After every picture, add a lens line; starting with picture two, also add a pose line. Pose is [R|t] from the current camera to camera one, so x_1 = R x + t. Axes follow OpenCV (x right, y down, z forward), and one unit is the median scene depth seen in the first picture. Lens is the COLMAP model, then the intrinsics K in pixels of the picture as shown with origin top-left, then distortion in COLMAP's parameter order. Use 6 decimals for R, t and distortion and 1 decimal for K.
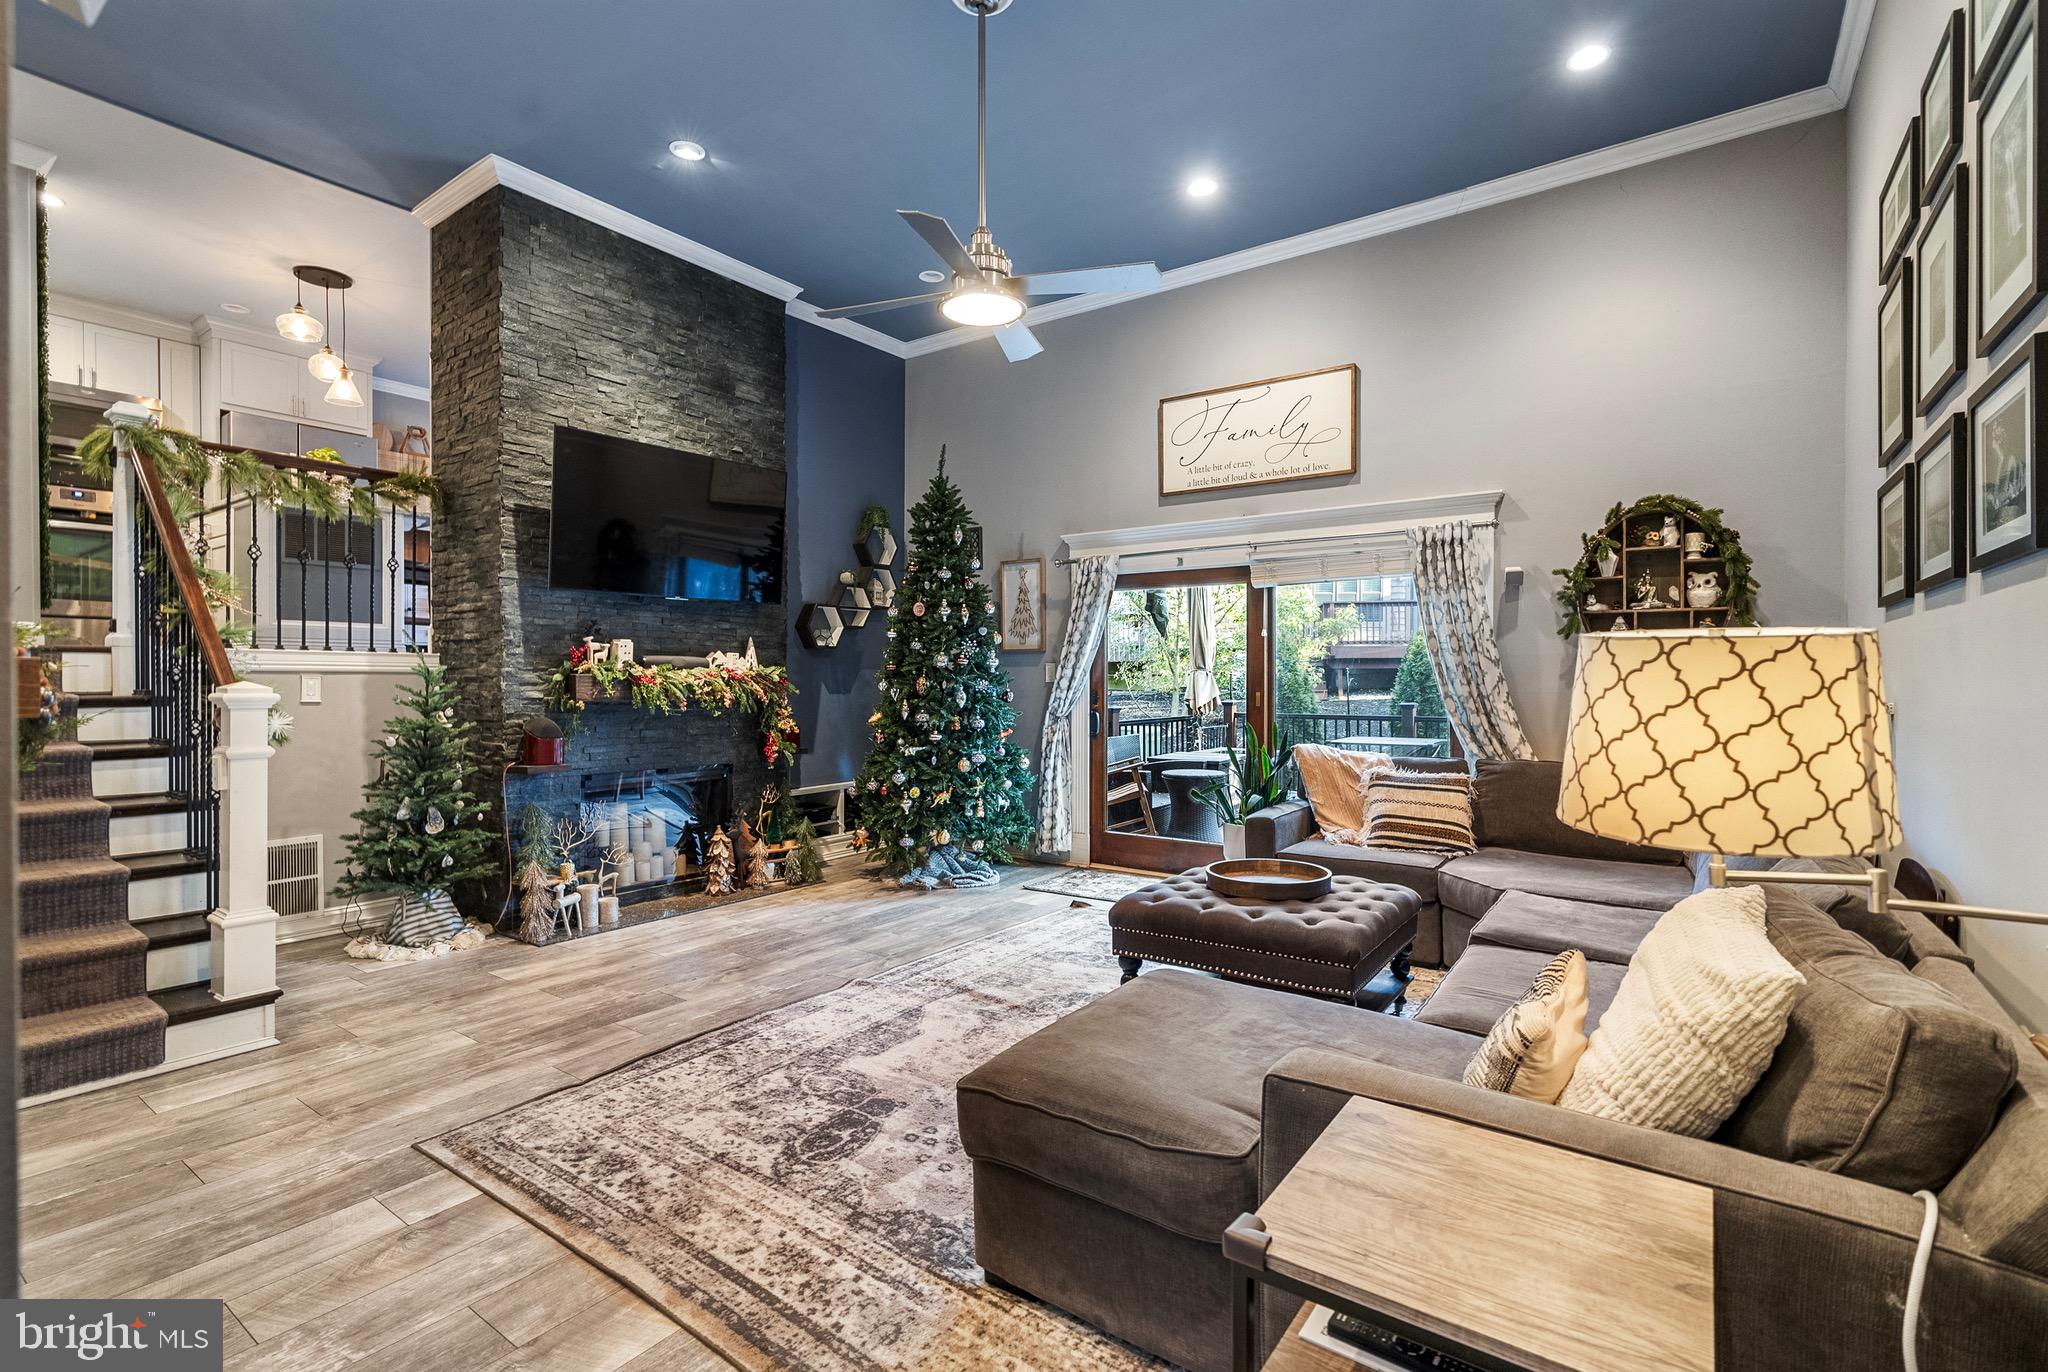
lens RADIAL K [[940.5, 0, 1029.7], [0, 940.5, 683.8], [0, 0, 1]] dist [-0.015580, 0.011243]
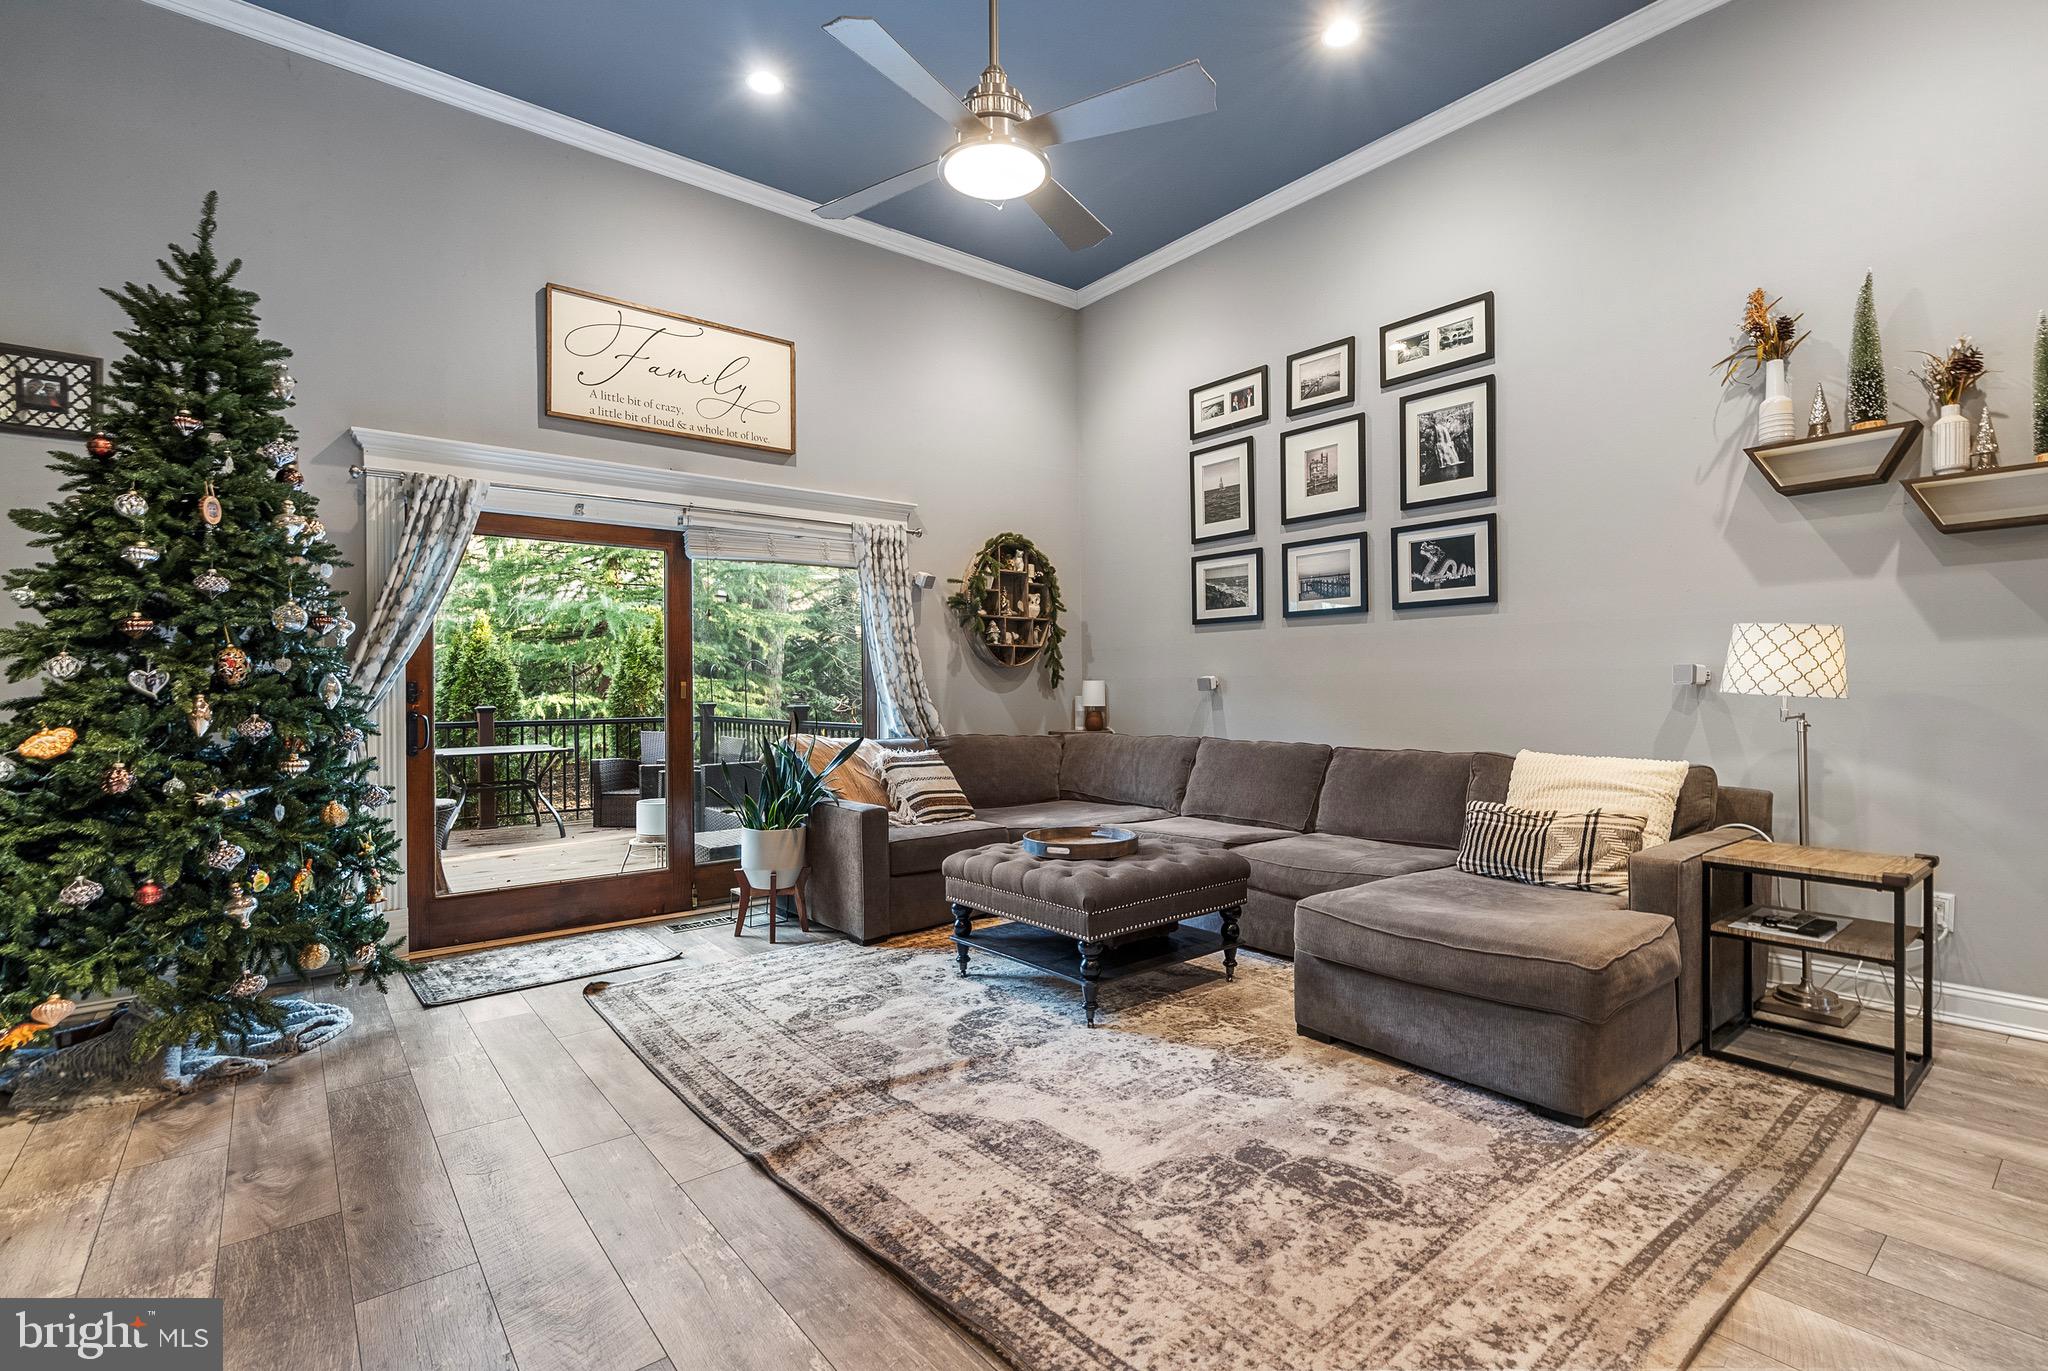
lens RADIAL K [[937.2, 0, 1040.5], [0, 937.2, 681.1], [0, 0, 1]] dist [-0.015285, 0.006940]
pose [[0.260747, 0.005474, 0.965392, -0.780006], [0.013737, 0.999862, -0.009380, 0.033245], [-0.965309, 0.015708, 0.260636, 0.755785]]
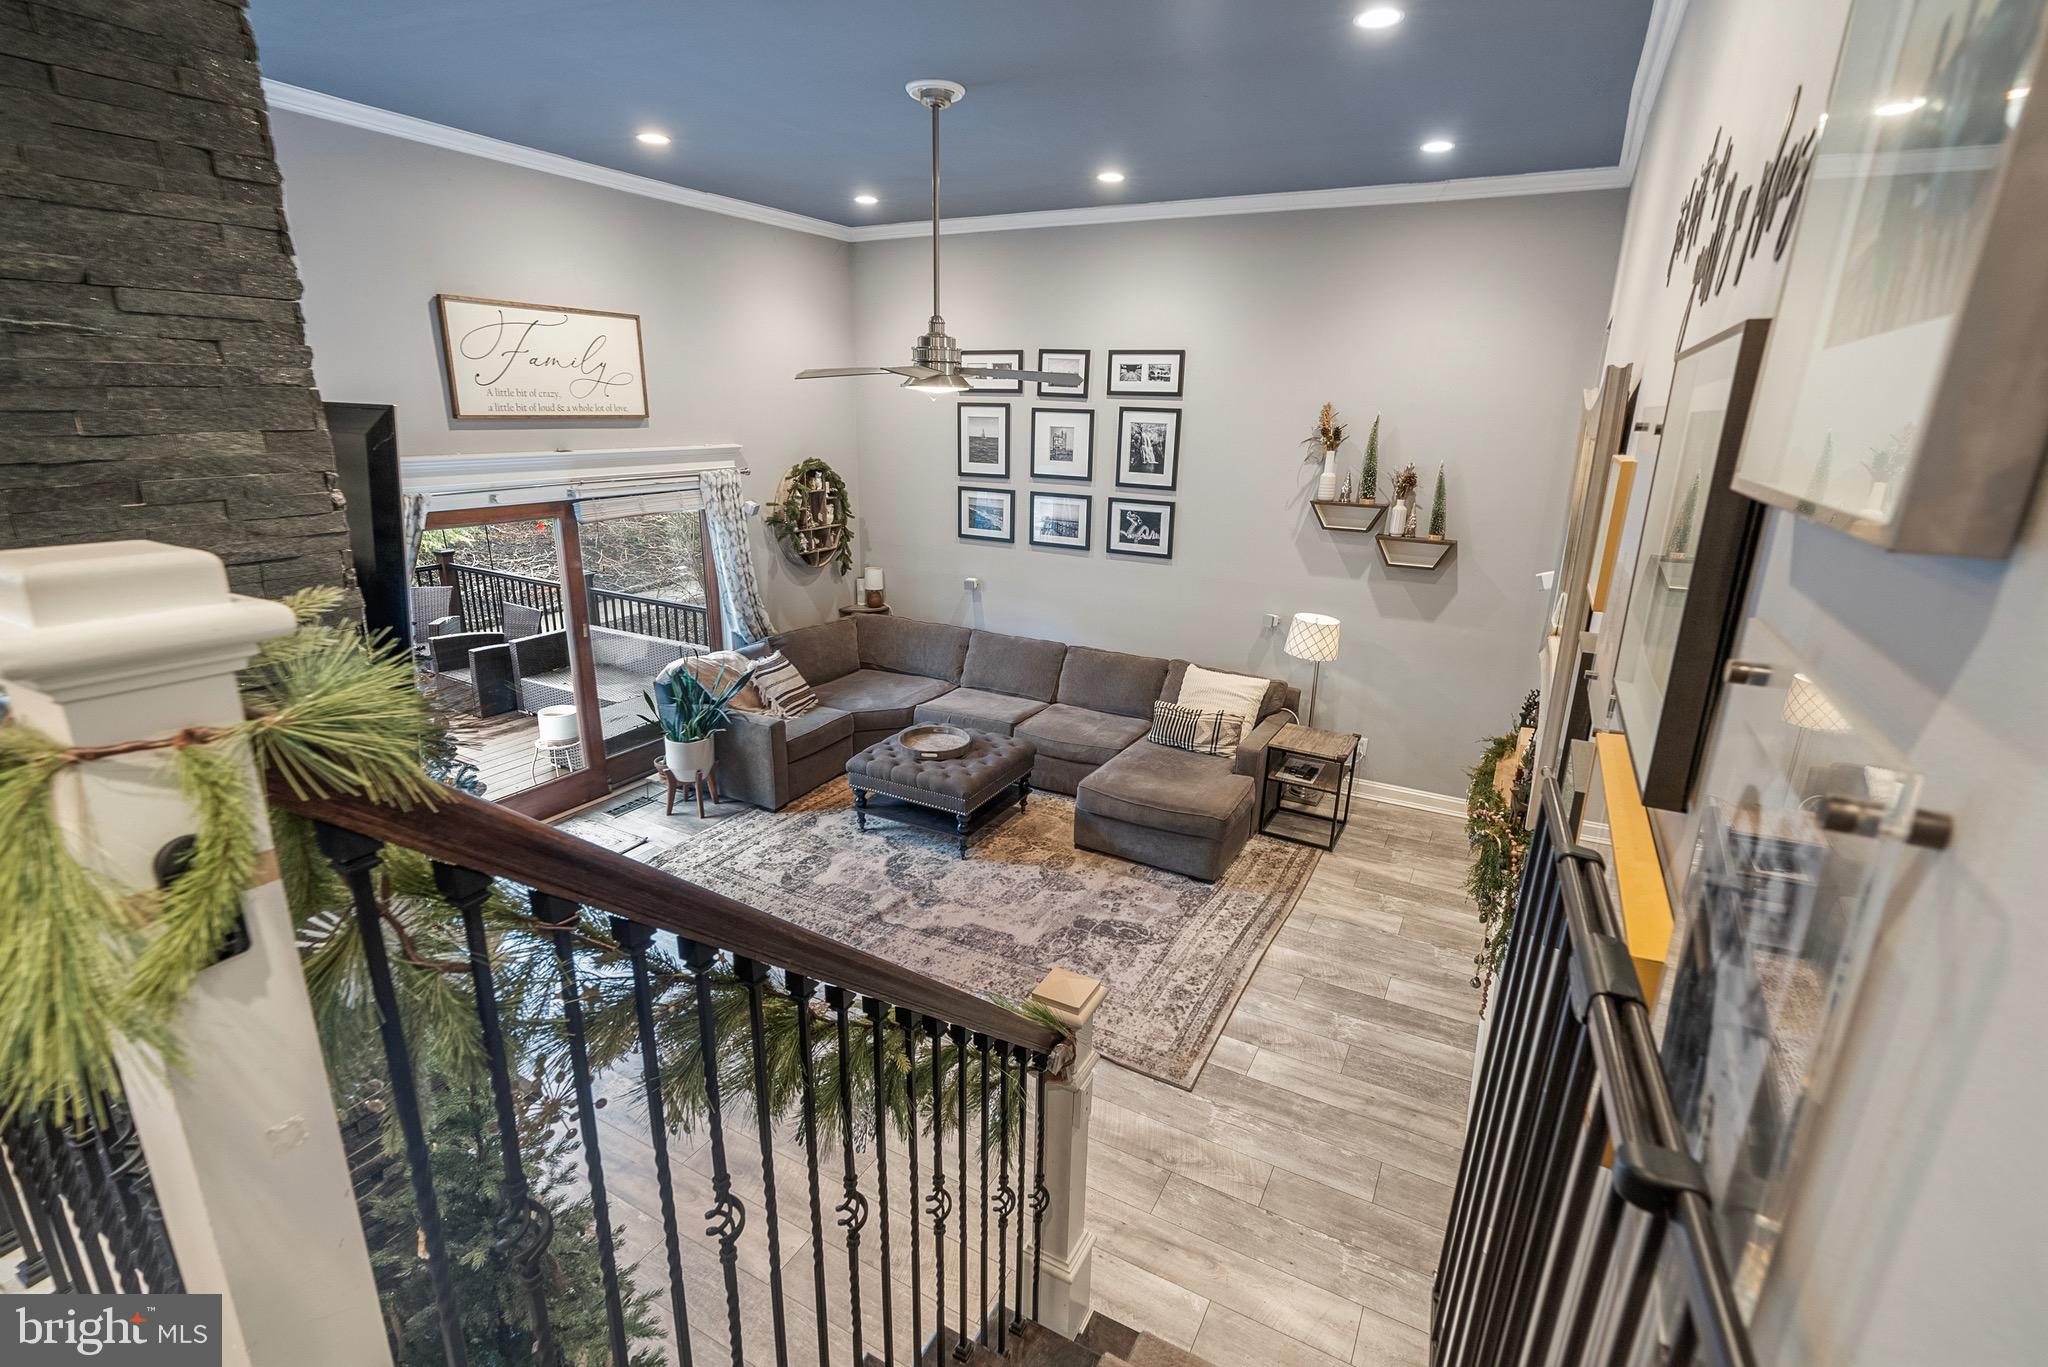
lens RADIAL K [[937.2, 0, 1040.5], [0, 937.2, 679.1], [0, 0, 1]] dist [-0.015285, 0.006940]
pose [[-0.127486, -0.285413, 0.949888, -1.317808], [-0.019559, 0.958239, 0.285298, -0.380301], [-0.991647, 0.017793, -0.127745, 1.014995]]
